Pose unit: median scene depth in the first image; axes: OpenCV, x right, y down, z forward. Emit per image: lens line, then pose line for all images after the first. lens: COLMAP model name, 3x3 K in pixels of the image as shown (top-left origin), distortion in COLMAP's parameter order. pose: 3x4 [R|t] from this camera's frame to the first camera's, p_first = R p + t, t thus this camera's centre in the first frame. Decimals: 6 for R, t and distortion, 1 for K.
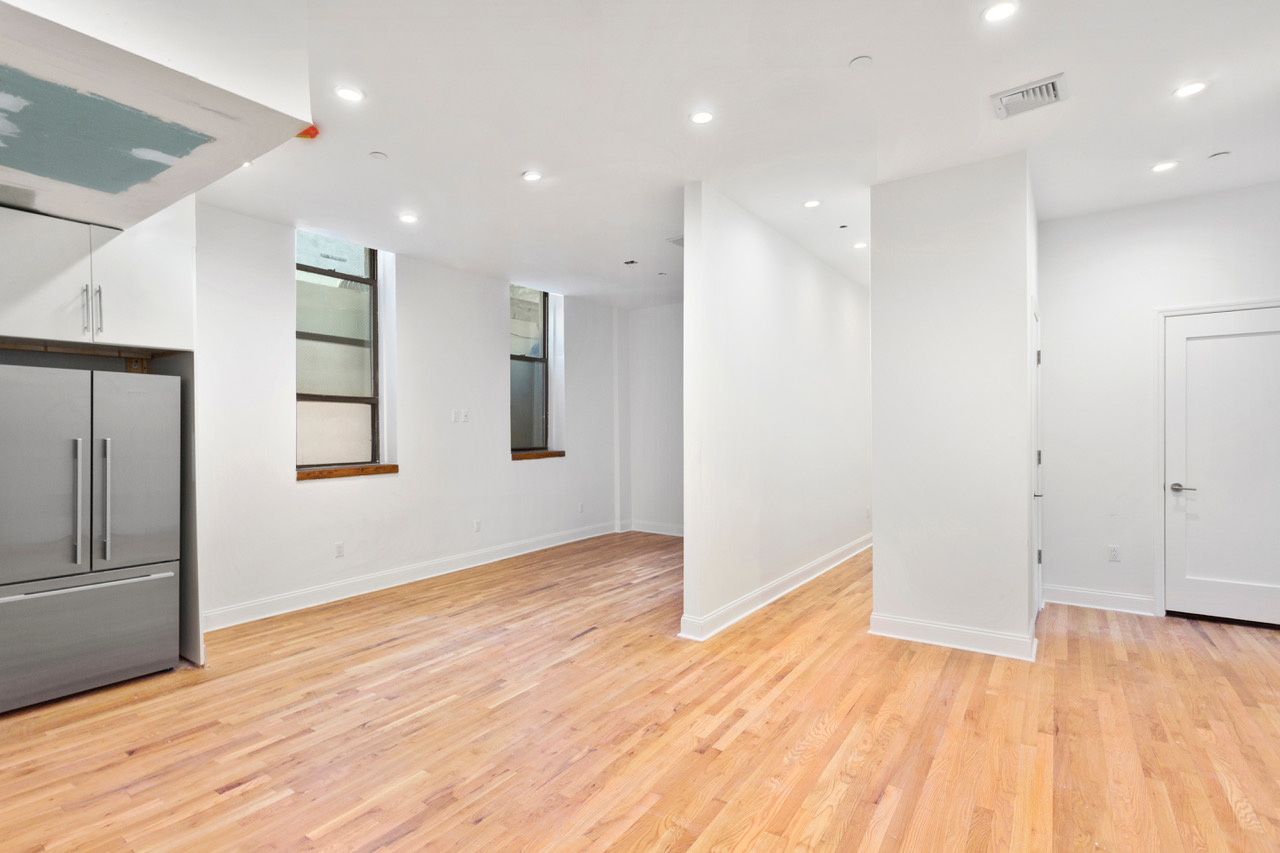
lens RADIAL K [[626.8, 0, 635.6], [0, 626.8, 424.4], [0, 0, 1]] dist [0.001664, 0.001168]
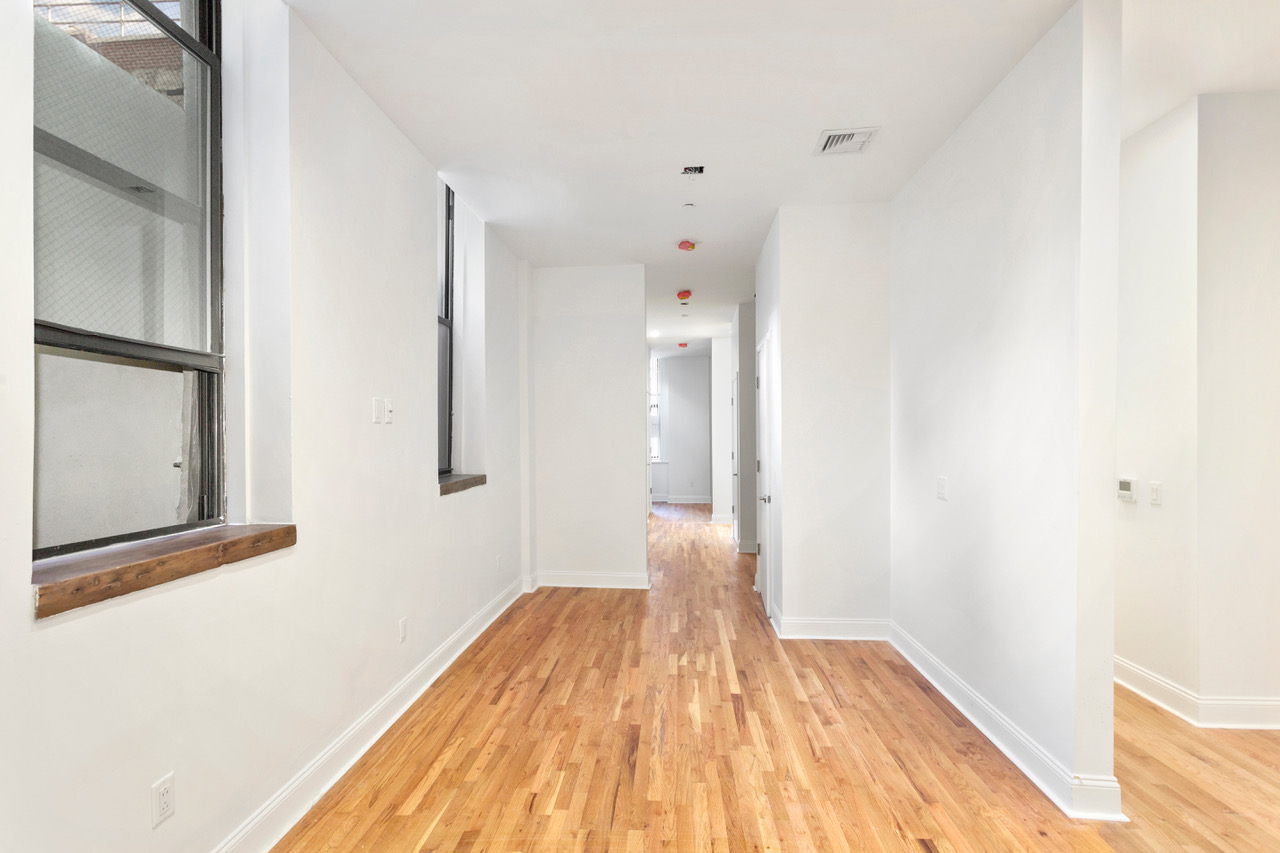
lens RADIAL K [[615.5, 0, 640.0], [0, 615.5, 426.5], [0, 0, 1]] dist [0.002022, 0.001224]
pose [[0.858259, 0.009136, 0.513136, -0.424073], [-0.001292, 0.999877, -0.015642, 0.006876], [-0.513216, 0.012762, 0.858165, 0.585437]]
